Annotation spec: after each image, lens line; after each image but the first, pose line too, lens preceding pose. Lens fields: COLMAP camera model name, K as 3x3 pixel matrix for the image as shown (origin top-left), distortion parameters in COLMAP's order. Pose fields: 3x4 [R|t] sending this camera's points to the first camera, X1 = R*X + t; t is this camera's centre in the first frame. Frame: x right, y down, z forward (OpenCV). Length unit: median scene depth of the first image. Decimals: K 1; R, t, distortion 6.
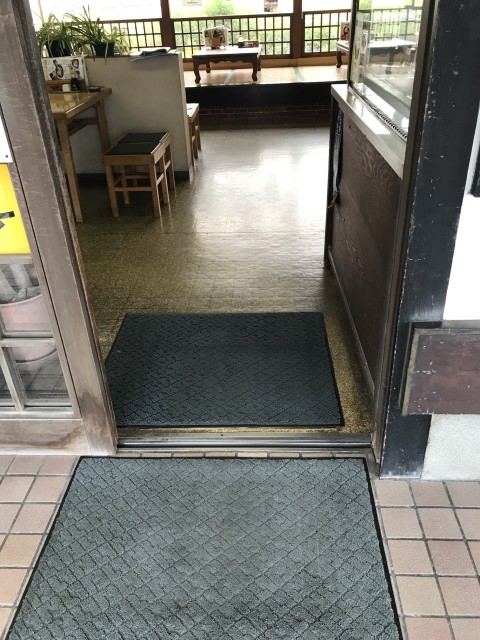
lens RADIAL K [[528.5, 0, 240.1], [0, 528.5, 318.5], [0, 0, 1]] dist [0.016138, 0.001880]
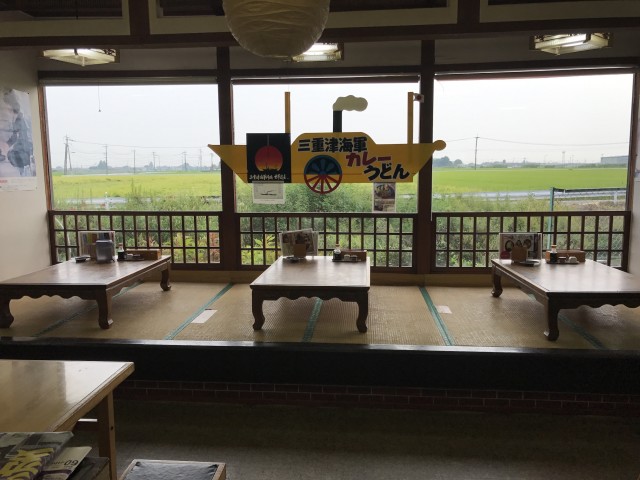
lens RADIAL K [[528.5, 0, 320.7], [0, 528.5, 239.5], [0, 0, 1]] dist [0.016138, 0.001880]
pose [[0.999064, 0.036758, -0.022795, -0.003829], [-0.042778, 0.917555, -0.395301, -0.212375], [0.006386, 0.395907, 0.918269, 0.308727]]
